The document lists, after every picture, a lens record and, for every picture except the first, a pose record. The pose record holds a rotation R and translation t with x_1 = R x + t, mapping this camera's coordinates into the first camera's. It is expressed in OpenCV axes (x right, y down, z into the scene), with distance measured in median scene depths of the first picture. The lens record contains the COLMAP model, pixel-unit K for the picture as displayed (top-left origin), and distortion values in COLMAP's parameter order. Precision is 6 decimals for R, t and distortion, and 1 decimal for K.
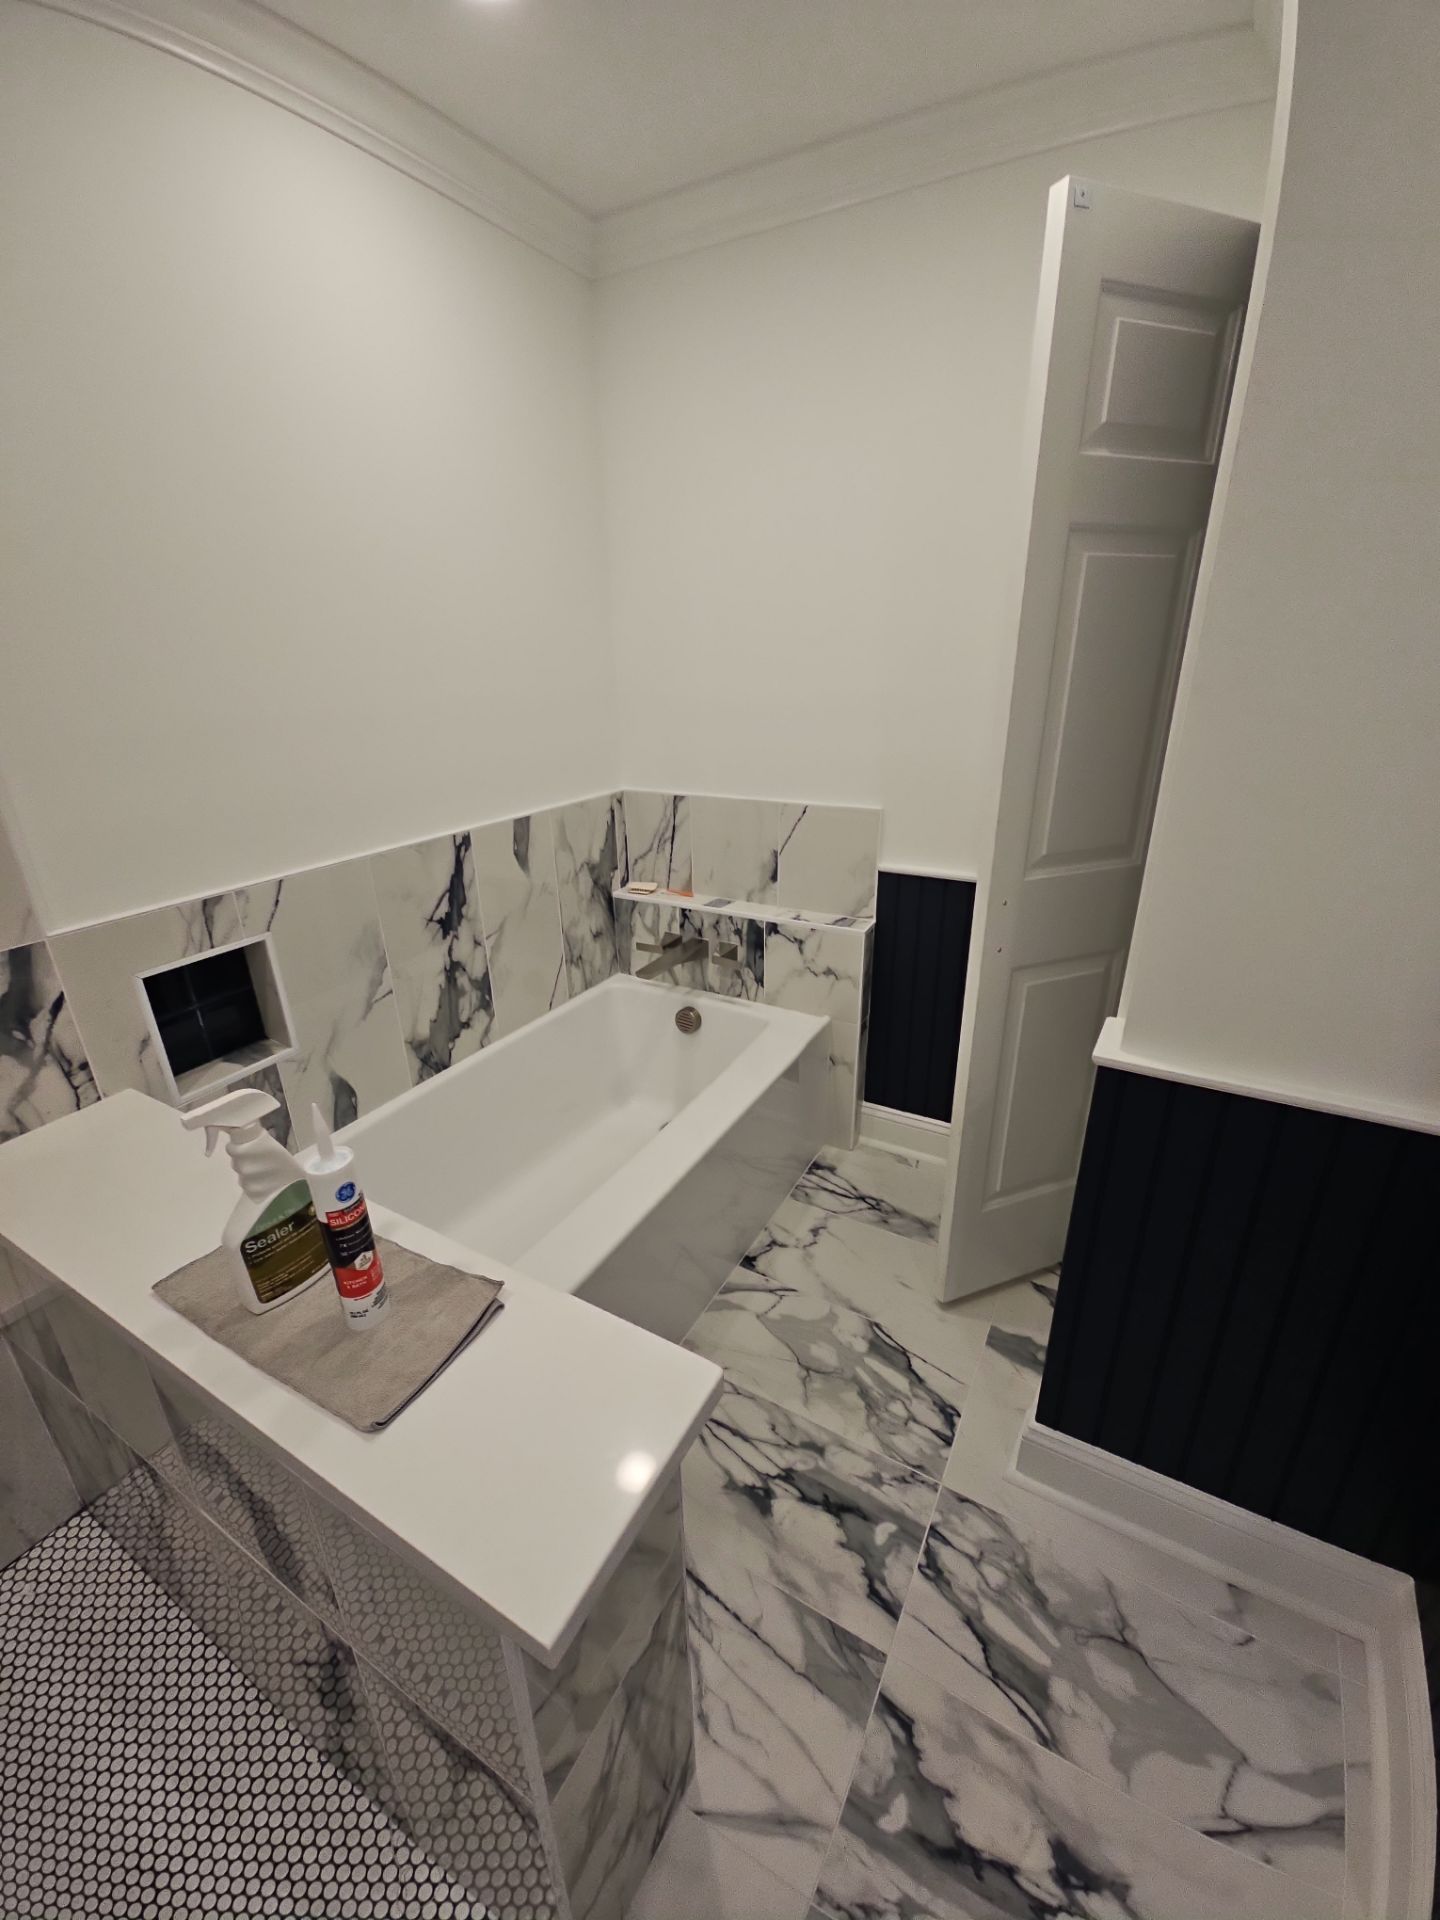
lens RADIAL K [[775.1, 0, 712.1], [0, 775.1, 957.7], [0, 0, 1]] dist [0.009526, -0.005465]
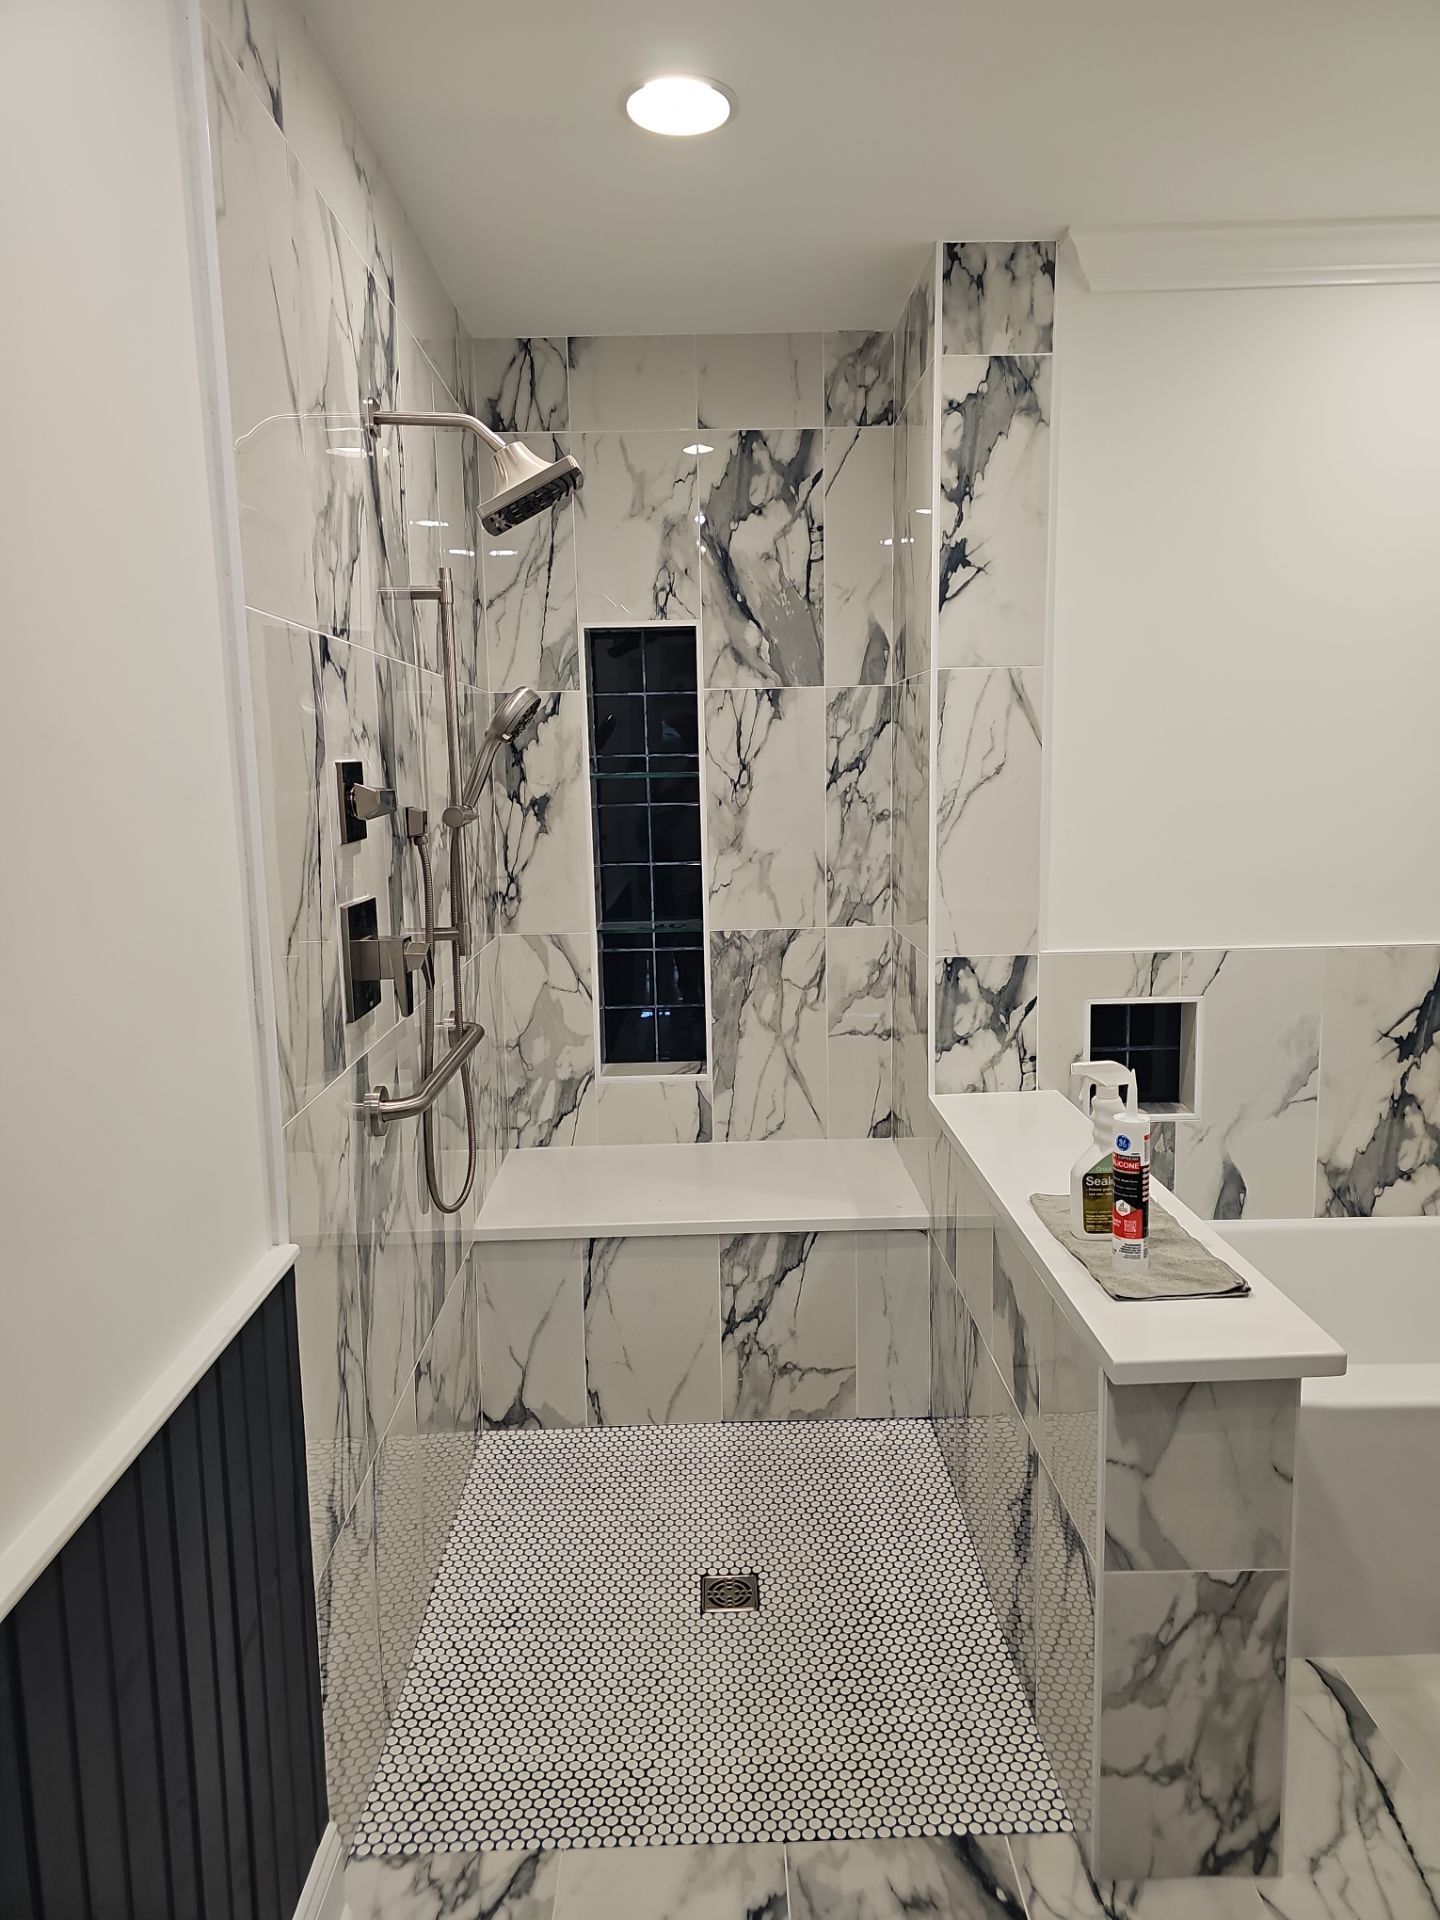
lens RADIAL K [[1254.9, 0, 729.4], [0, 1254.9, 949.1], [0, 0, 1]] dist [0.066300, -0.056576]
pose [[0.519785, 0.134596, -0.843628, 0.413561], [-0.302616, 0.952488, -0.034486, 0.122600], [0.798904, 0.273221, 0.535820, -0.349192]]
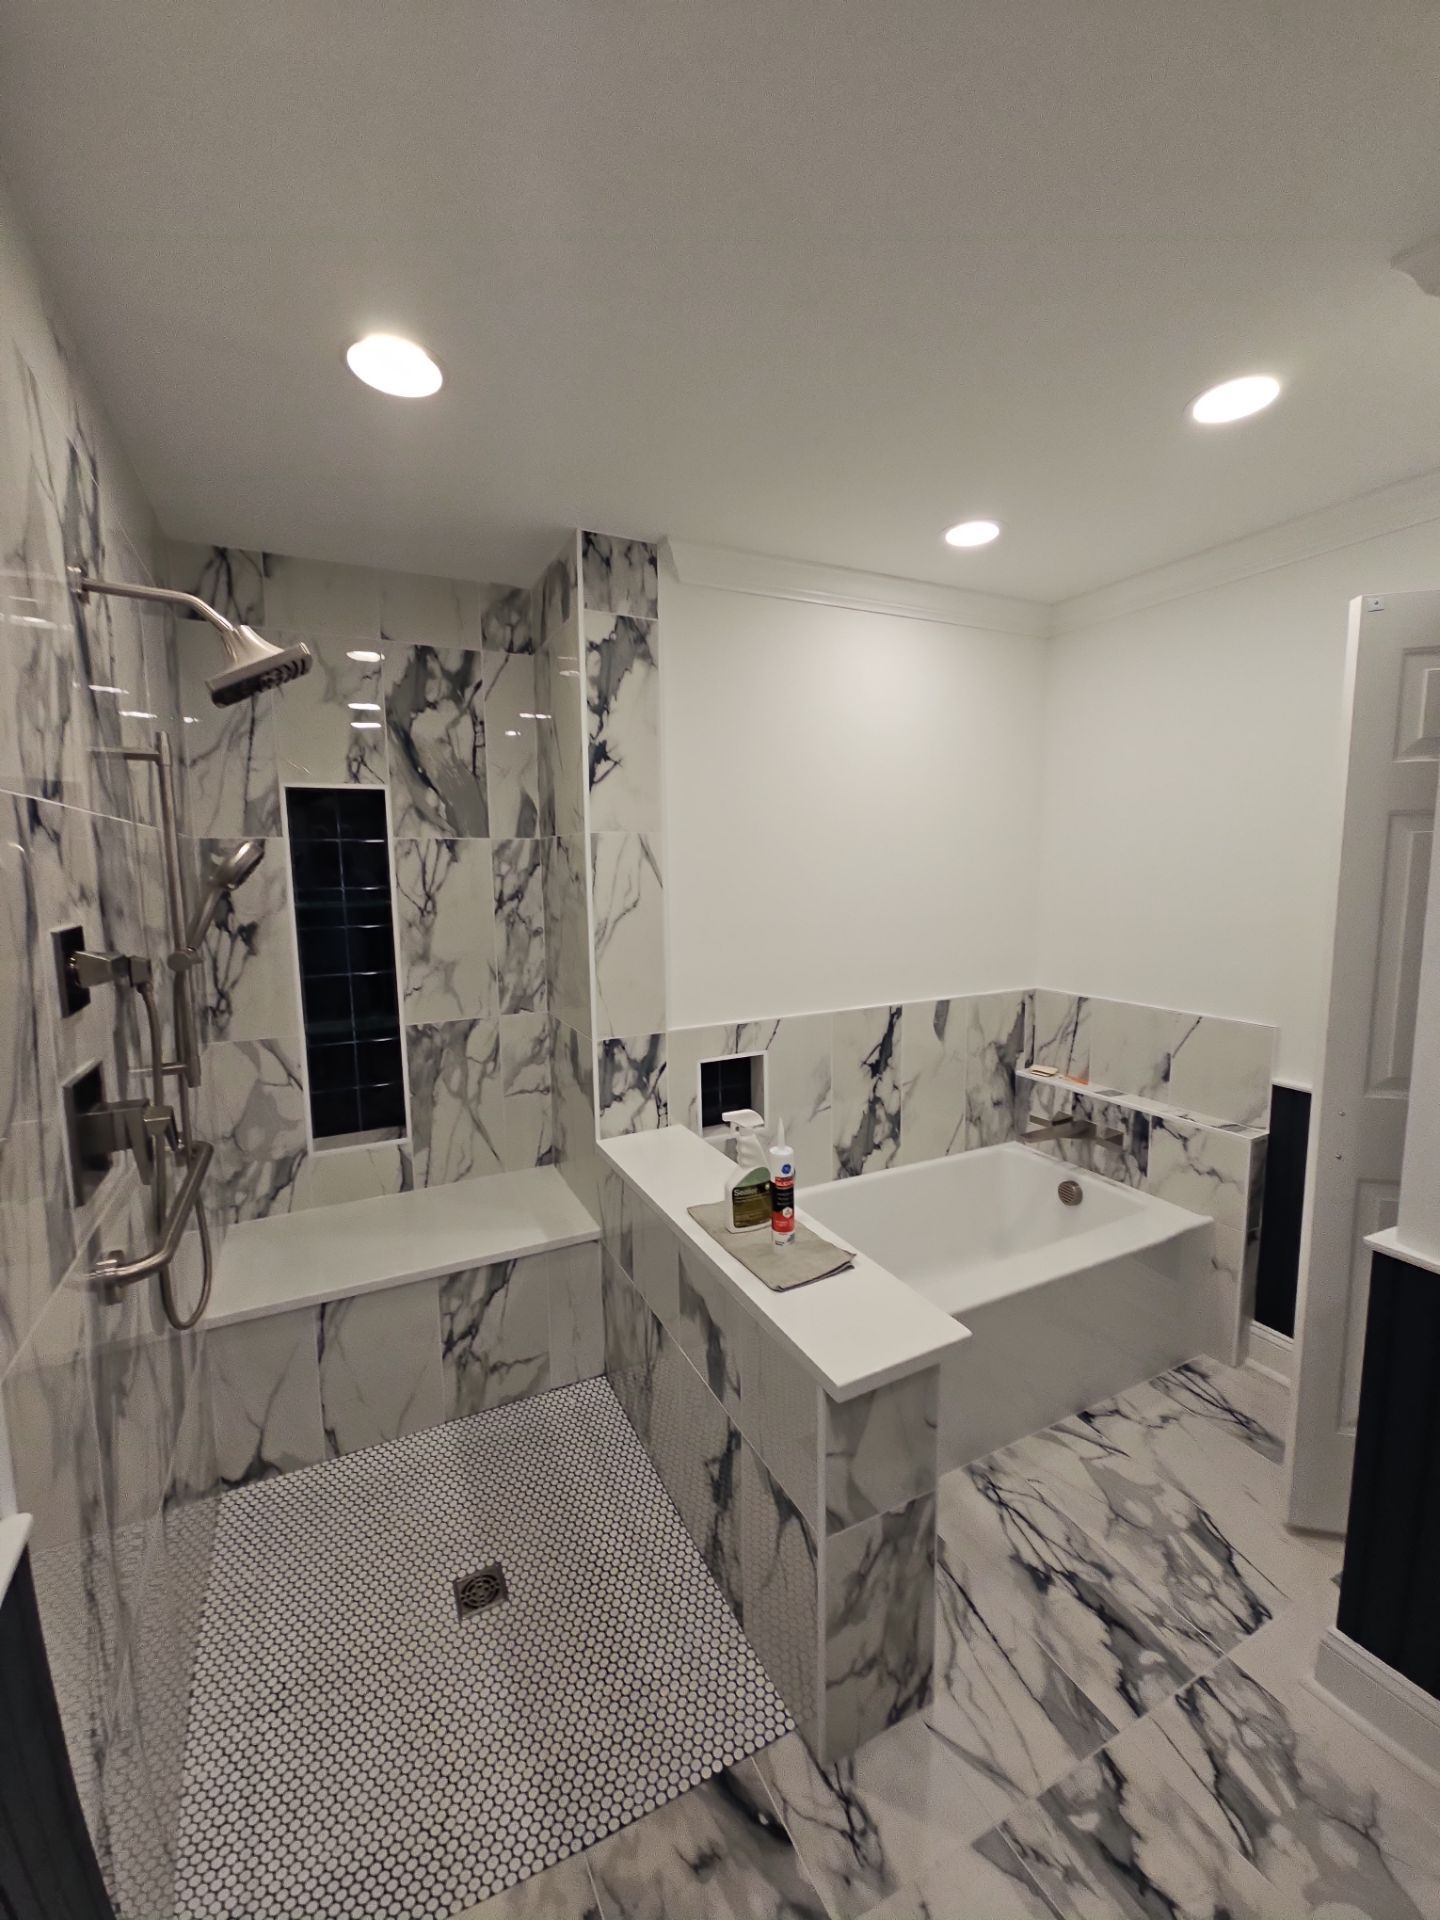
lens RADIAL K [[775.1, 0, 712.1], [0, 775.1, 957.7], [0, 0, 1]] dist [0.009526, -0.005465]
pose [[0.830843, 0.074227, -0.551535, 0.159055], [-0.204738, 0.962328, -0.178909, 0.071560], [0.517477, 0.261565, 0.814740, -0.319858]]
